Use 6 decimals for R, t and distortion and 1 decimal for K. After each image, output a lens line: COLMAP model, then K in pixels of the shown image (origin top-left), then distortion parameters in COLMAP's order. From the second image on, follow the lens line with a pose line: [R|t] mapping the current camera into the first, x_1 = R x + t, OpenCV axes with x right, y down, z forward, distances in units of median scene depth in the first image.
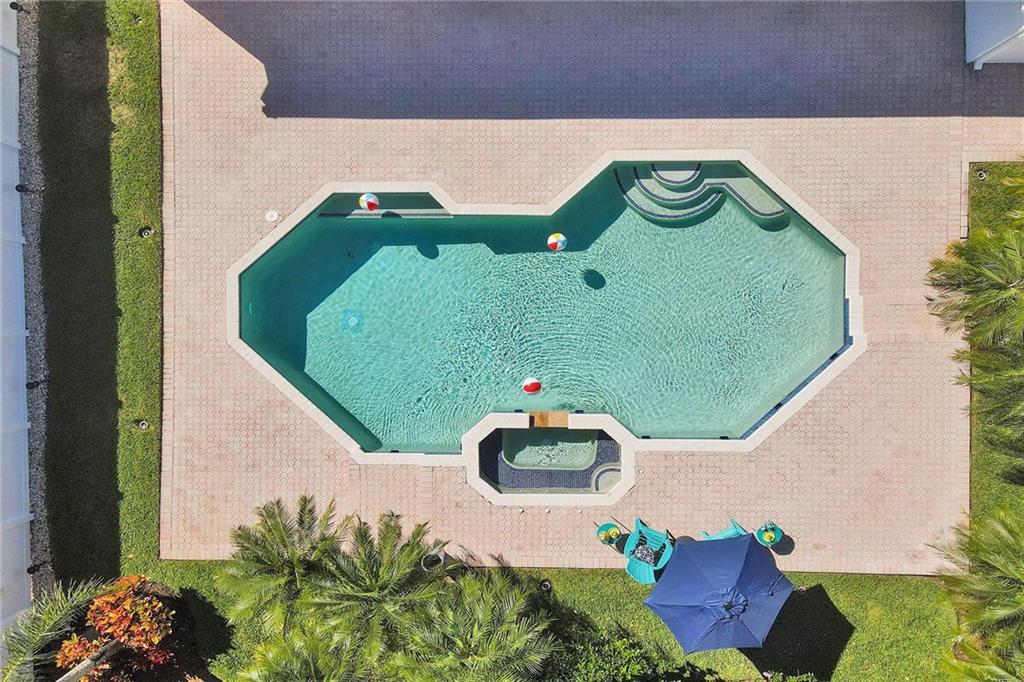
lens RADIAL K [[668.4, 0, 520.2], [0, 668.4, 336.3], [0, 0, 1]] dist [0.024617, 0.003379]
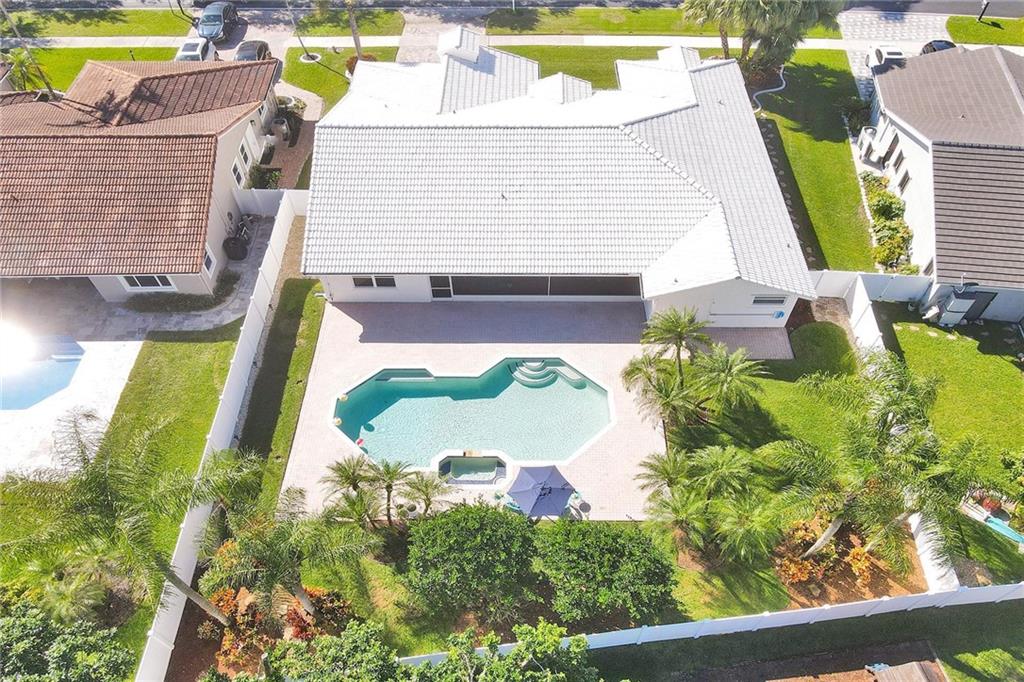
lens RADIAL K [[668.4, 0, 520.2], [0, 668.4, 336.3], [0, 0, 1]] dist [0.024617, 0.003379]
pose [[0.999998, 0.001678, 0.000622, 0.190130], [-0.000939, 0.787919, -0.615778, 1.130935], [-0.001523, 0.615776, 0.787919, -0.895280]]
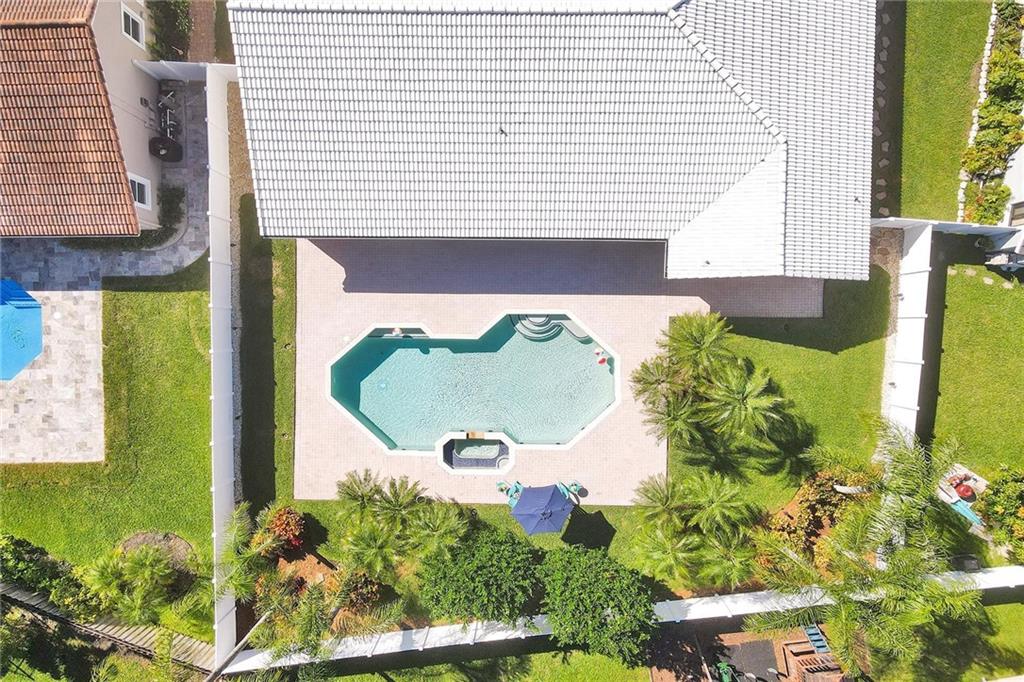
lens RADIAL K [[668.4, 0, 520.2], [0, 668.4, 336.3], [0, 0, 1]] dist [0.024617, 0.003379]
pose [[0.999984, 0.004193, 0.003768, 0.174552], [-0.004206, 0.999985, 0.003419, -0.199225], [-0.003754, -0.003435, 0.999987, -1.144416]]
